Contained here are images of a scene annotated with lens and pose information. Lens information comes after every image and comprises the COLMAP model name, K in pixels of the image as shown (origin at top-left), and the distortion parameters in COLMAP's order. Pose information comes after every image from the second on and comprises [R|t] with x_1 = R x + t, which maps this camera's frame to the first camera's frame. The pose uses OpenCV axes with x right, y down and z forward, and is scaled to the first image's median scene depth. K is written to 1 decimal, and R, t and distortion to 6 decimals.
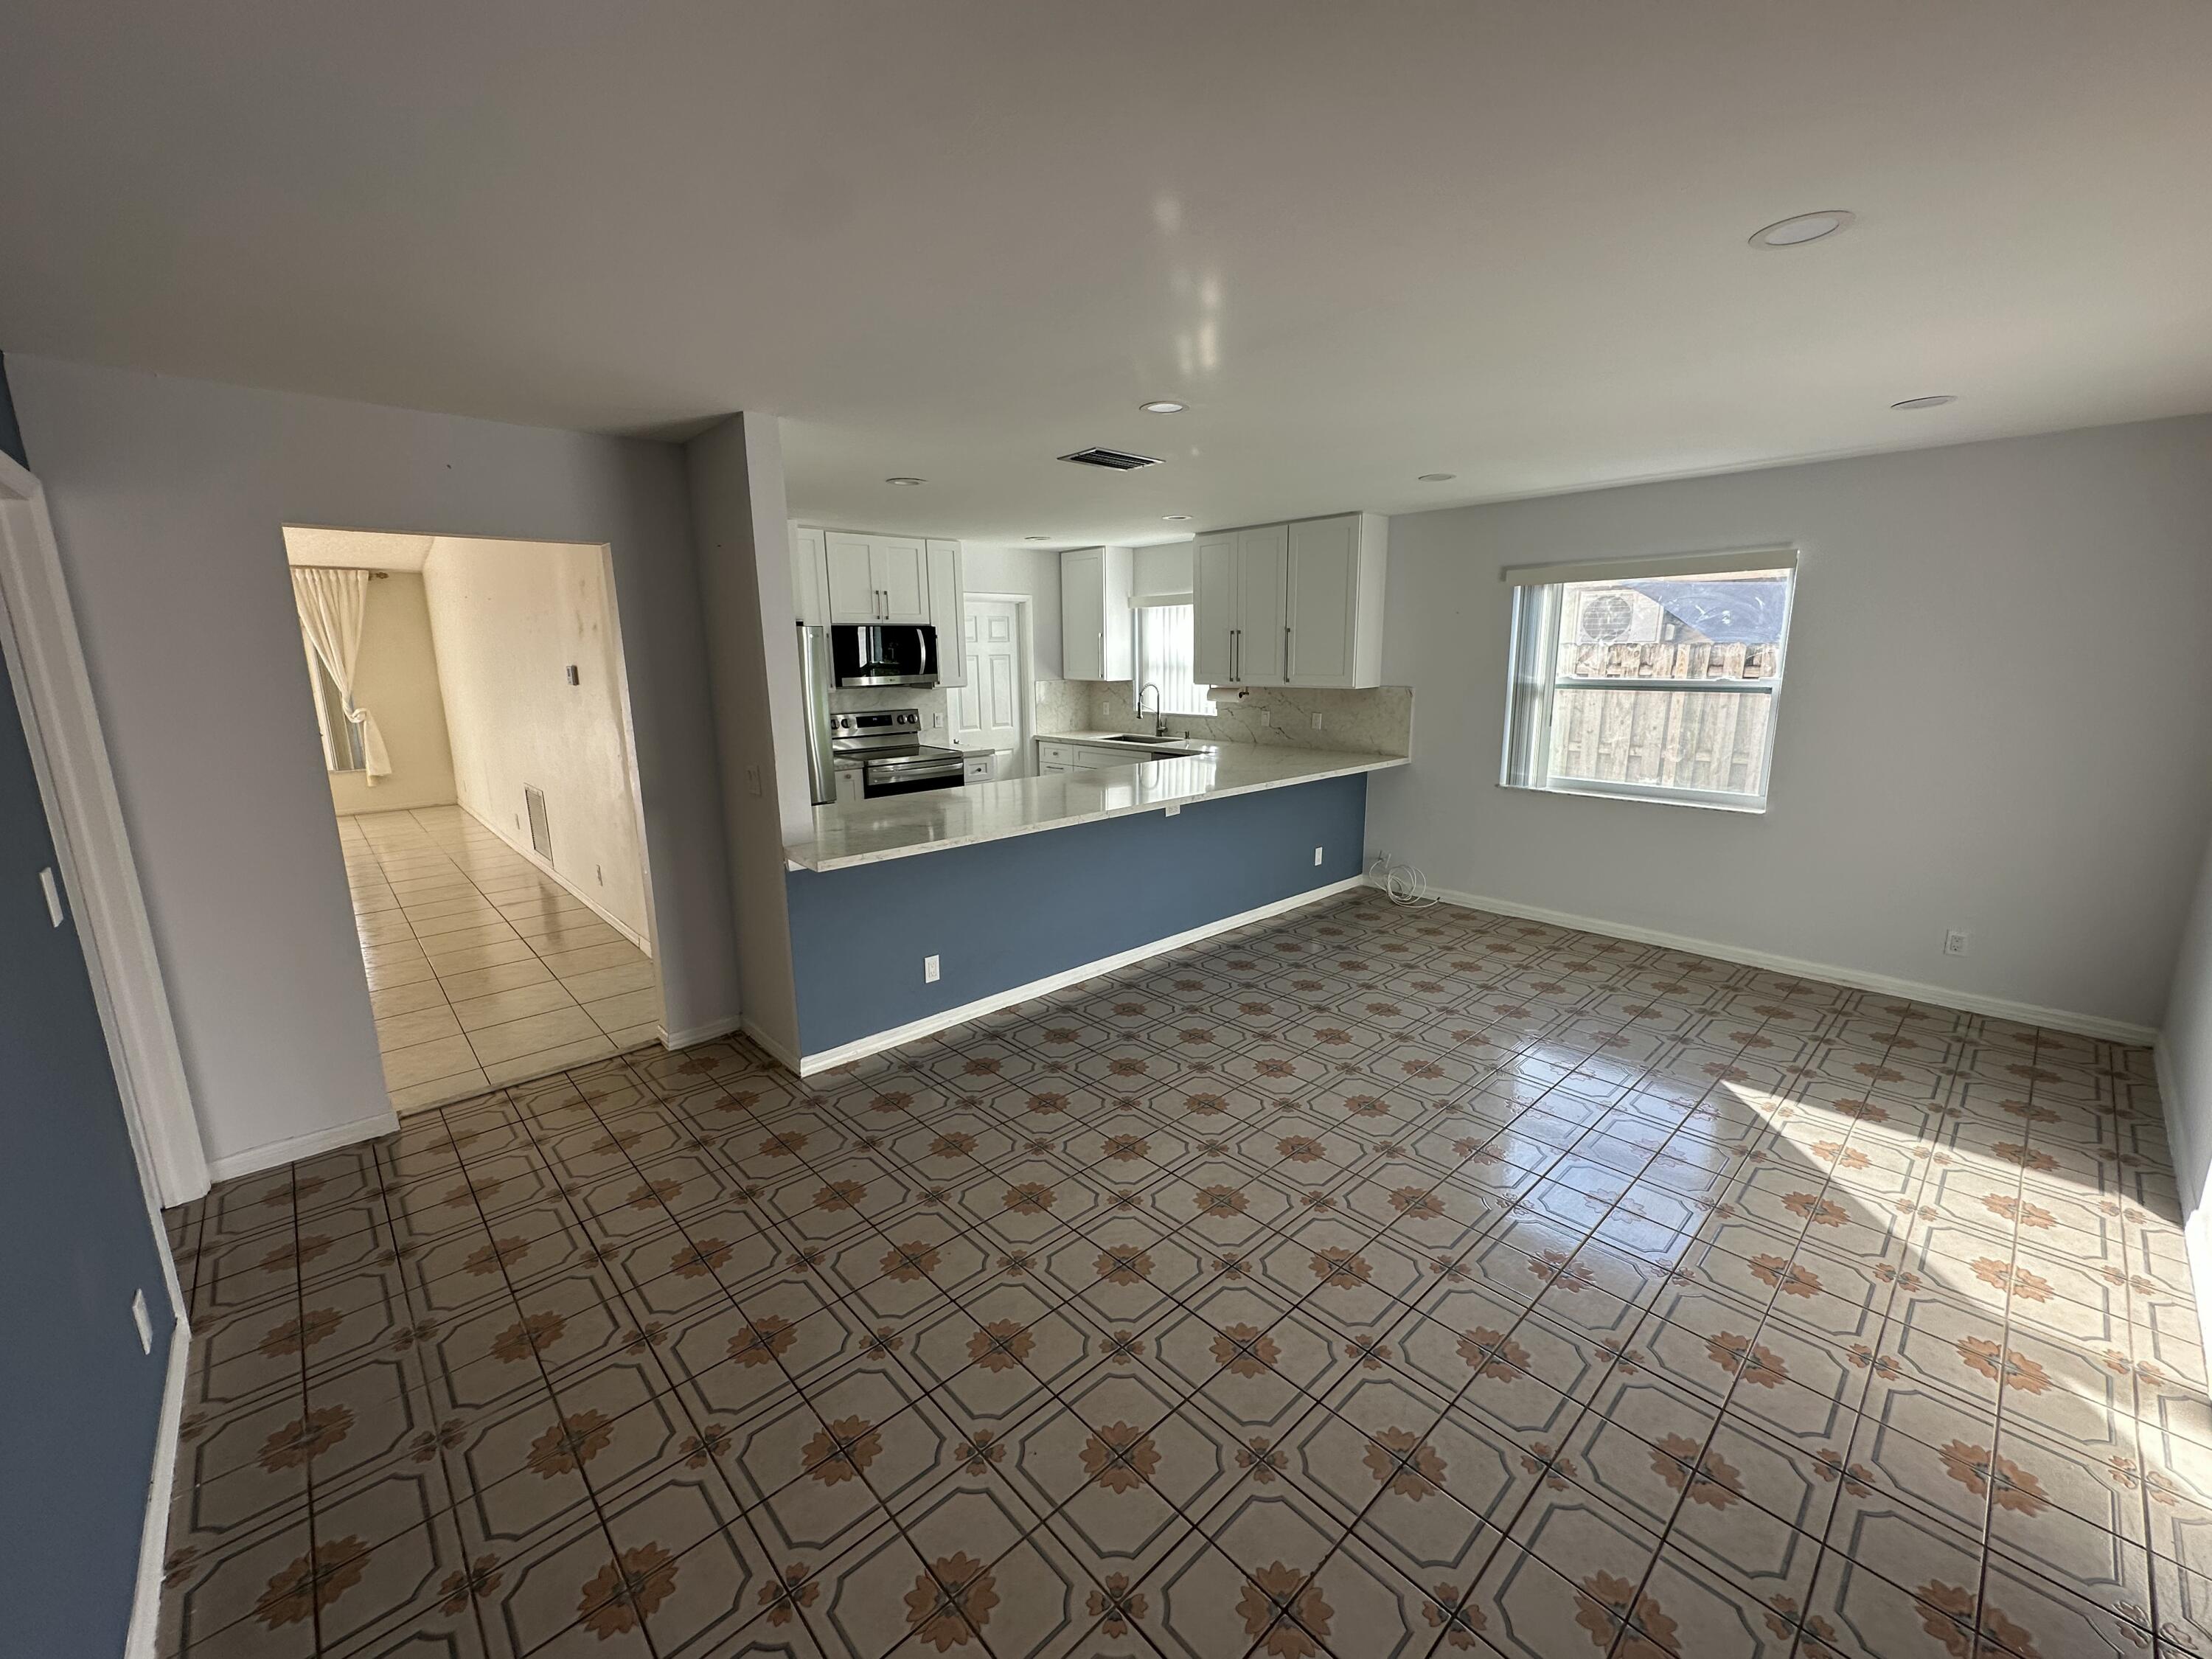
lens RADIAL K [[886.6, 0, 1113.4], [0, 886.6, 839.7], [0, 0, 1]] dist [-0.004704, 0.000991]
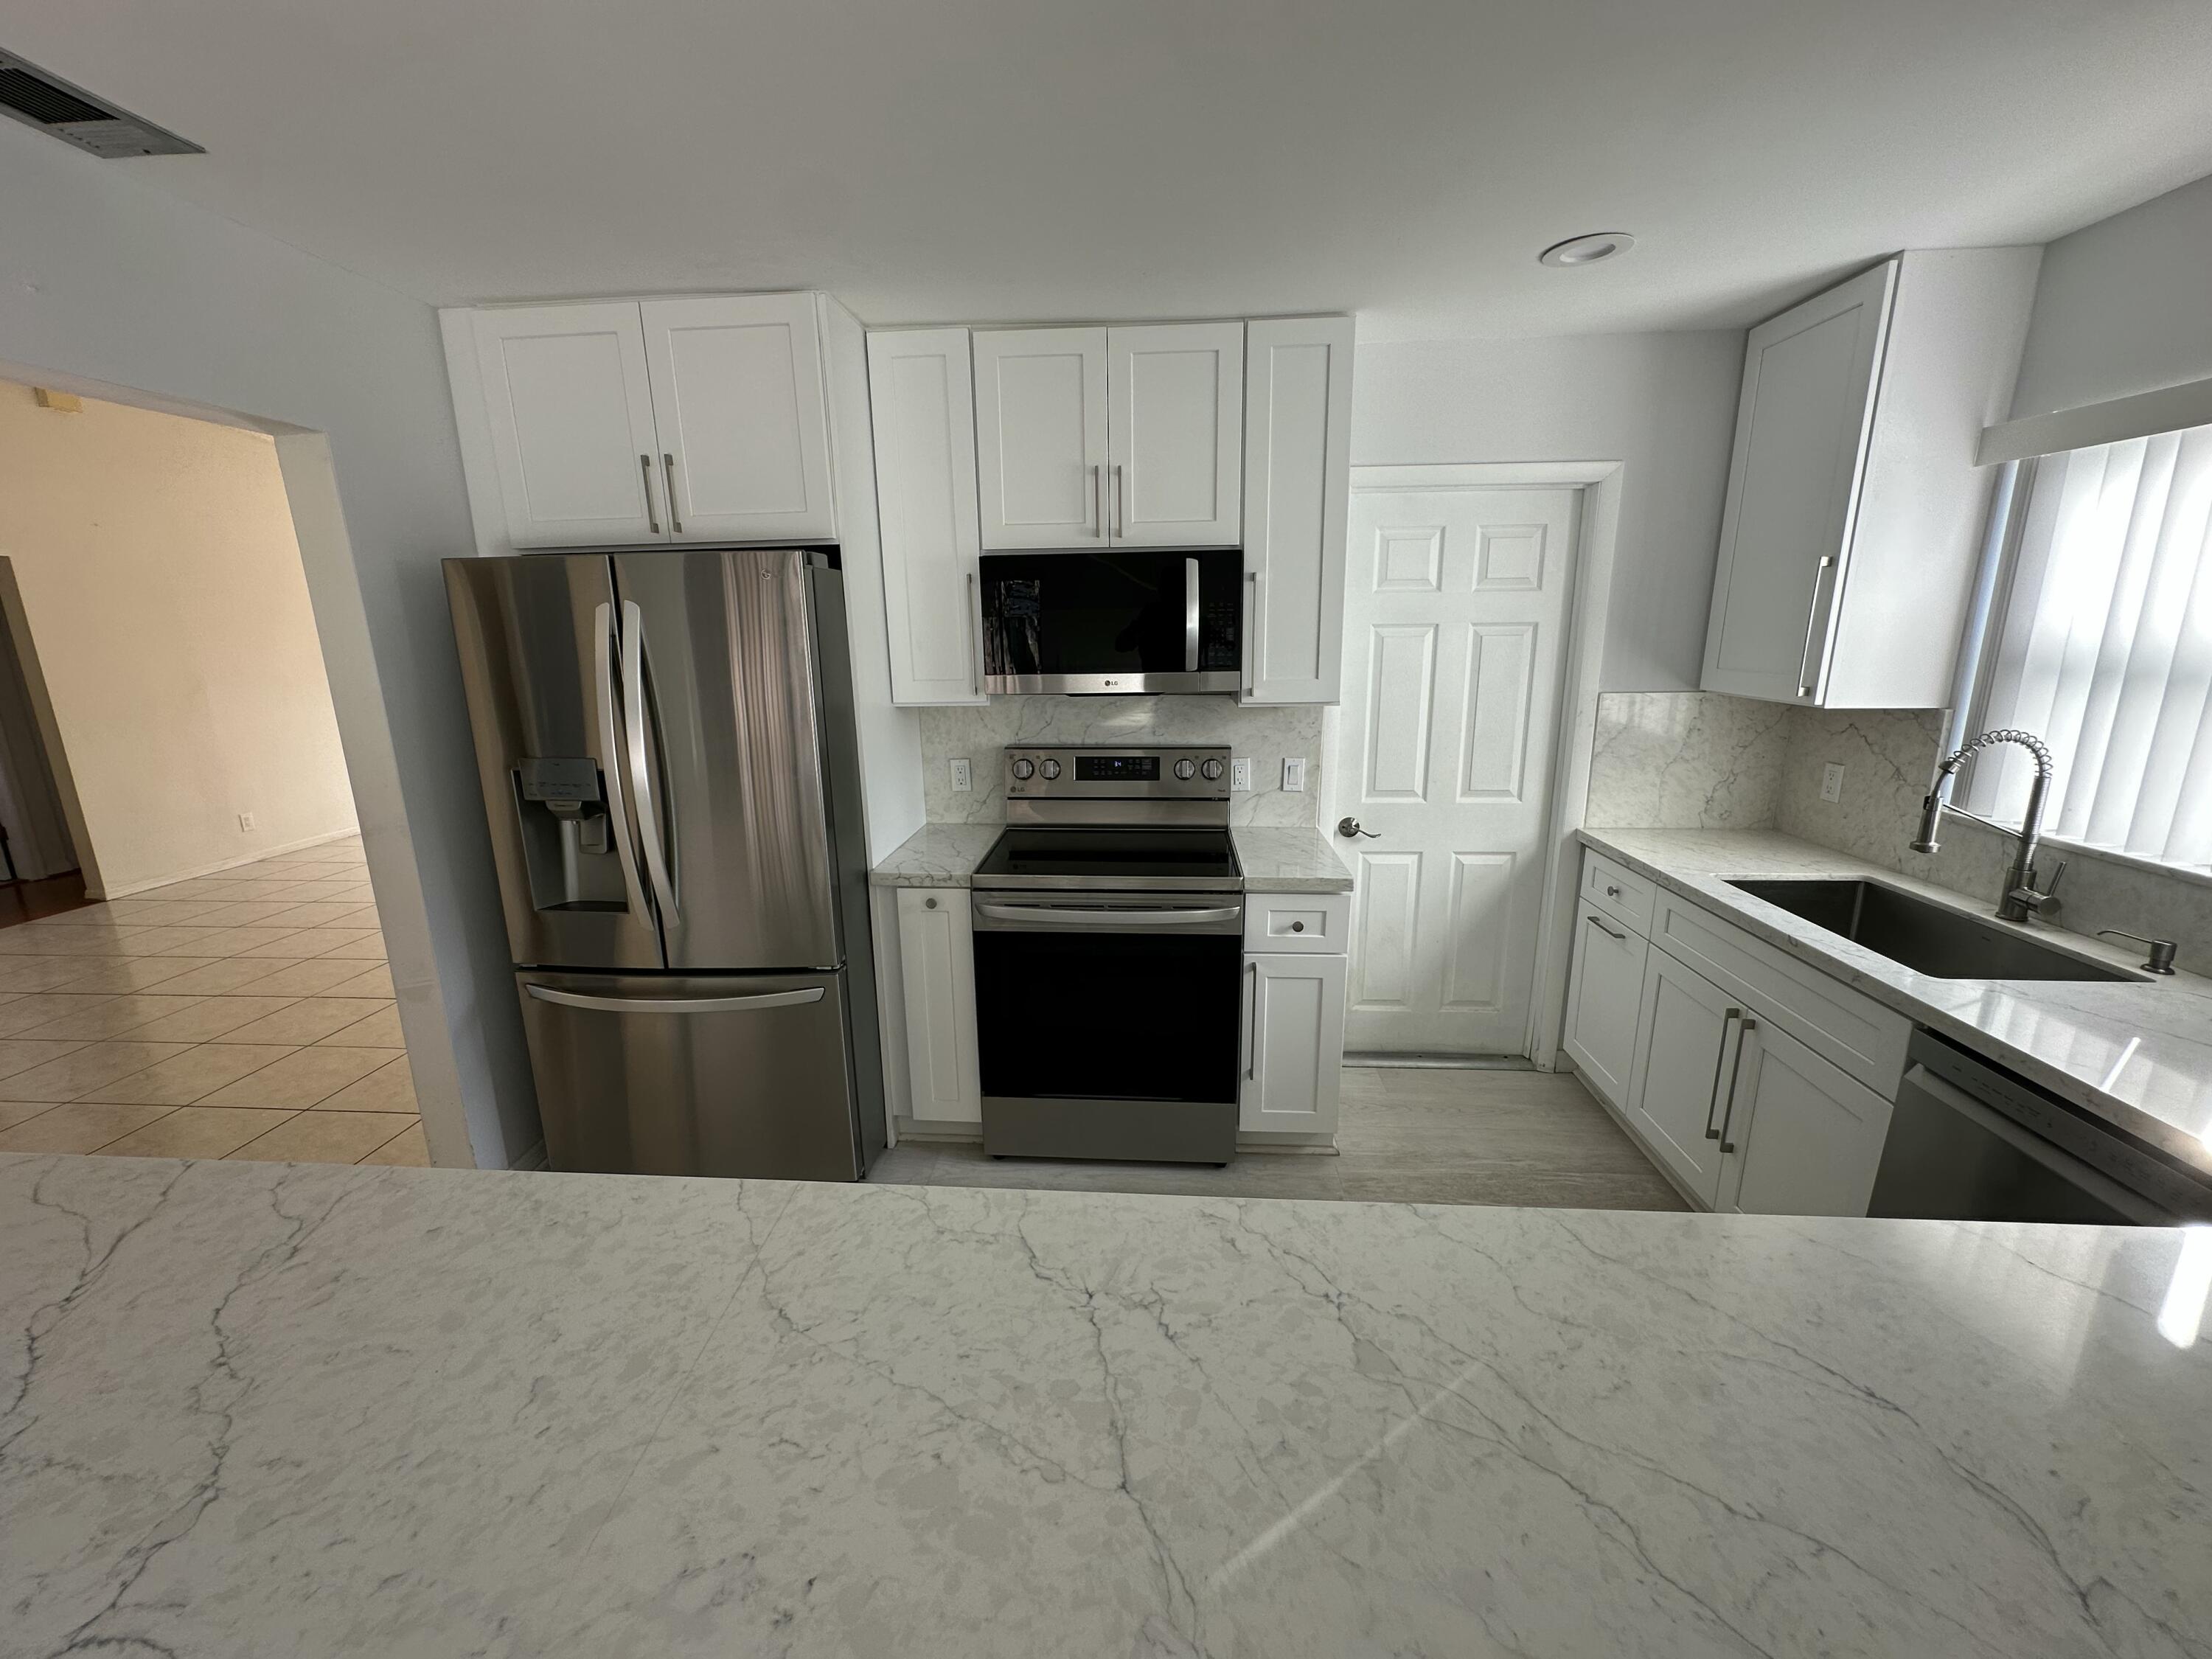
lens RADIAL K [[886.6, 0, 1105.9], [0, 886.6, 831.1], [0, 0, 1]] dist [-0.004704, 0.000991]
pose [[0.680253, 0.172135, -0.712478, 0.053422], [-0.151757, 0.984047, 0.092853, -0.133869], [0.717095, 0.044960, 0.695523, 0.633732]]
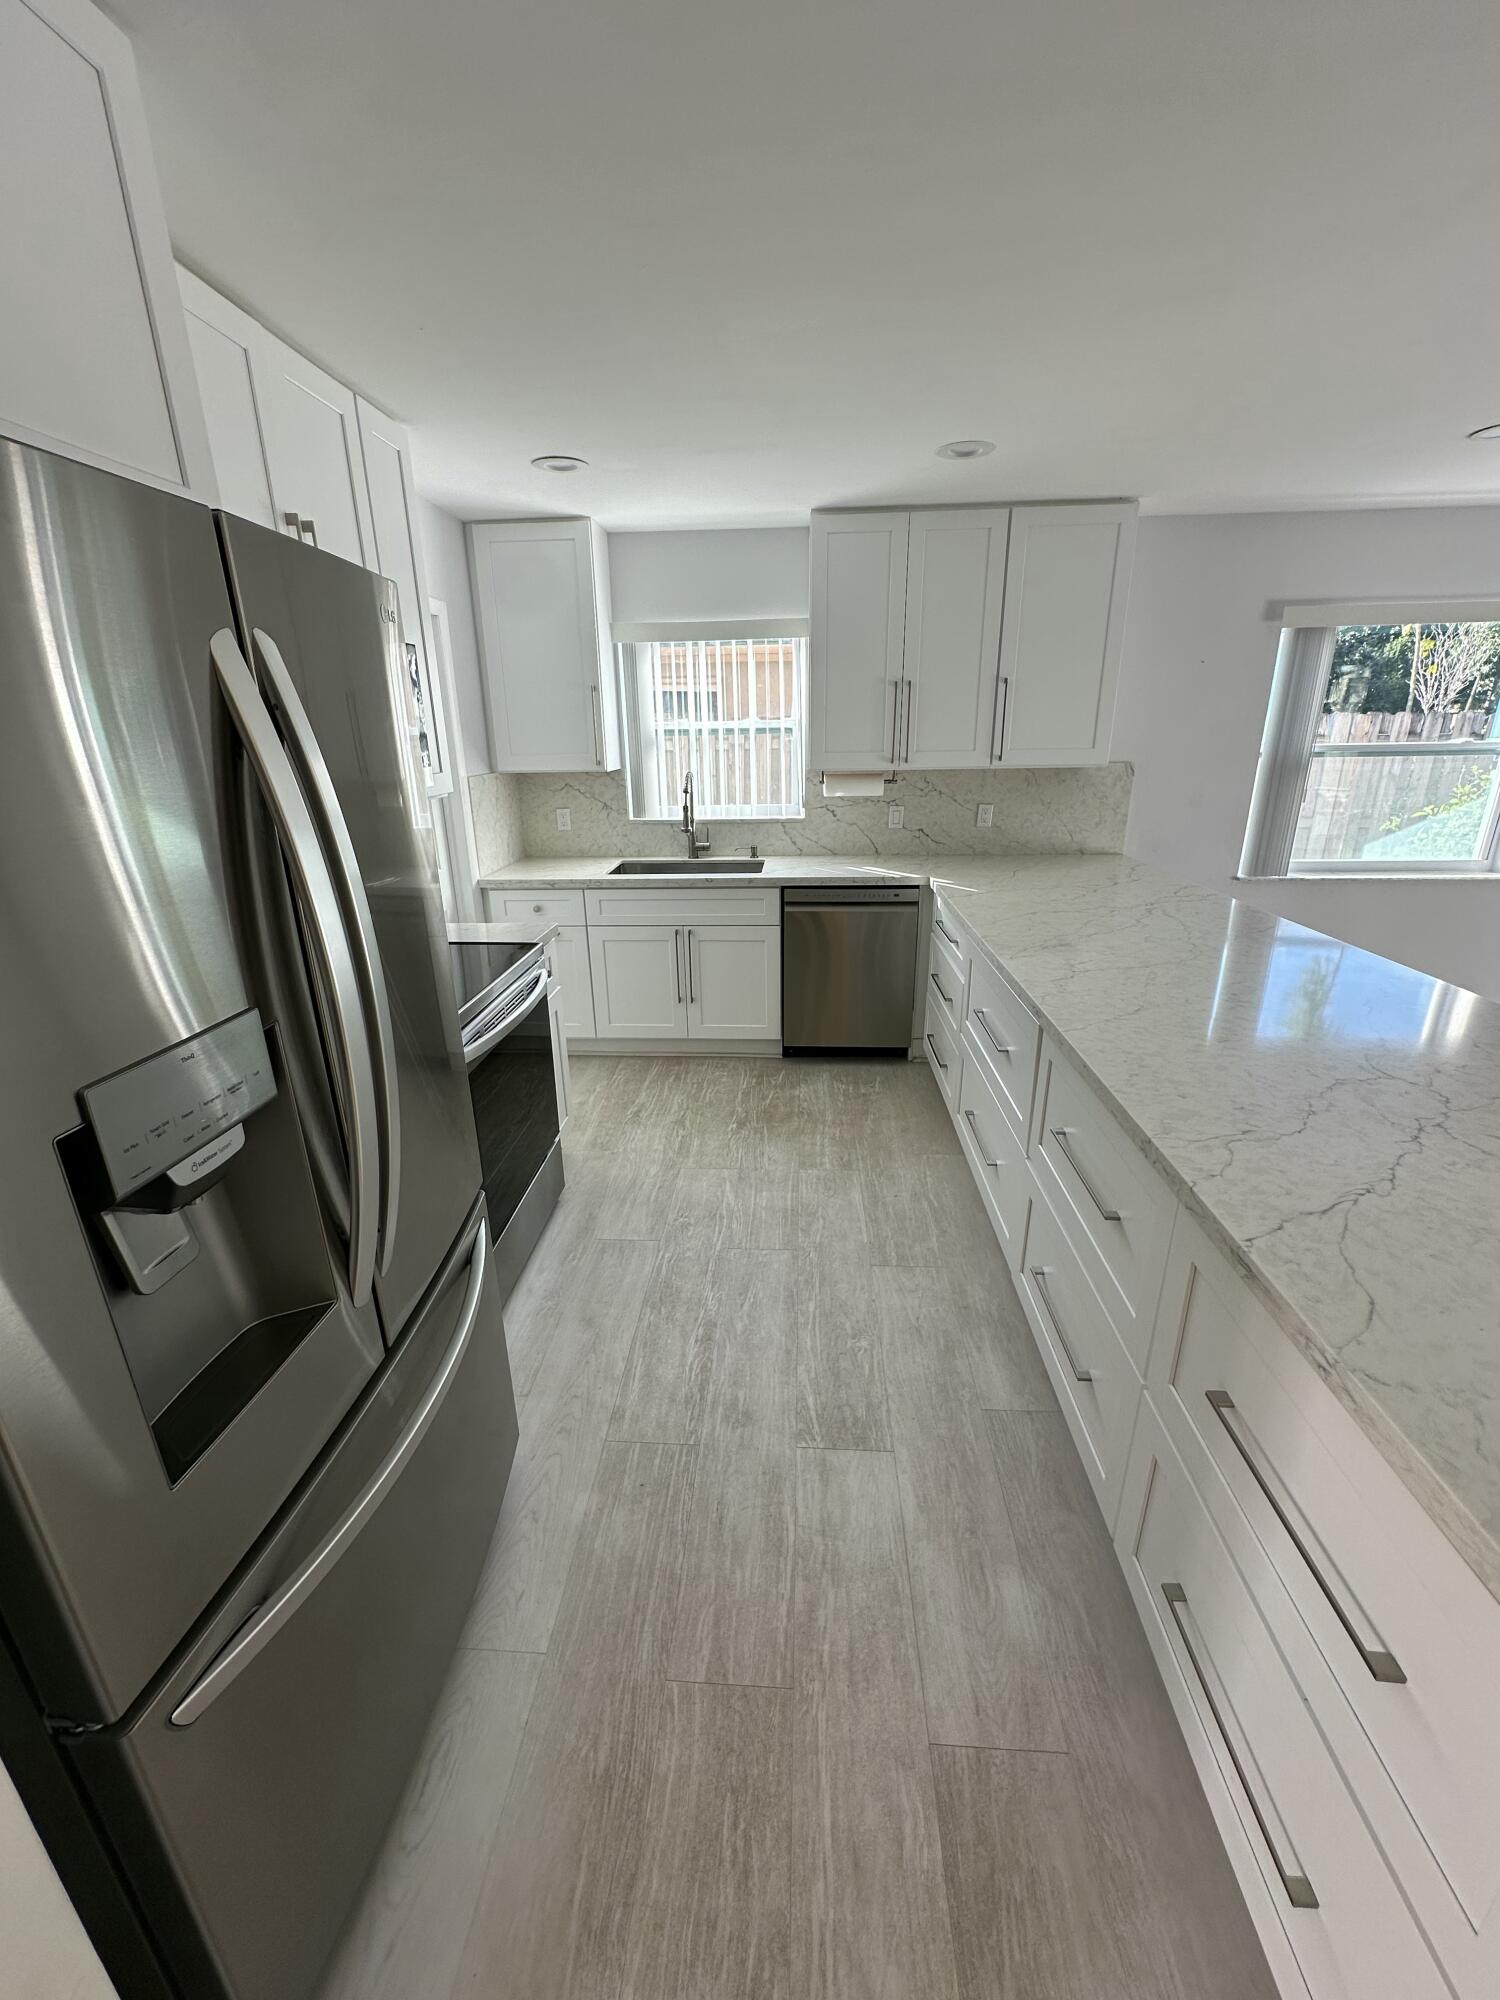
lens RADIAL K [[801.6, 0, 753.8], [0, 801.6, 995.8], [0, 0, 1]] dist [-0.004704, 0.000991]
pose [[0.726542, -0.219763, 0.651031, -0.326671], [0.152743, 0.975423, 0.158807, -0.111411], [-0.669930, -0.015940, 0.742253, 0.580482]]
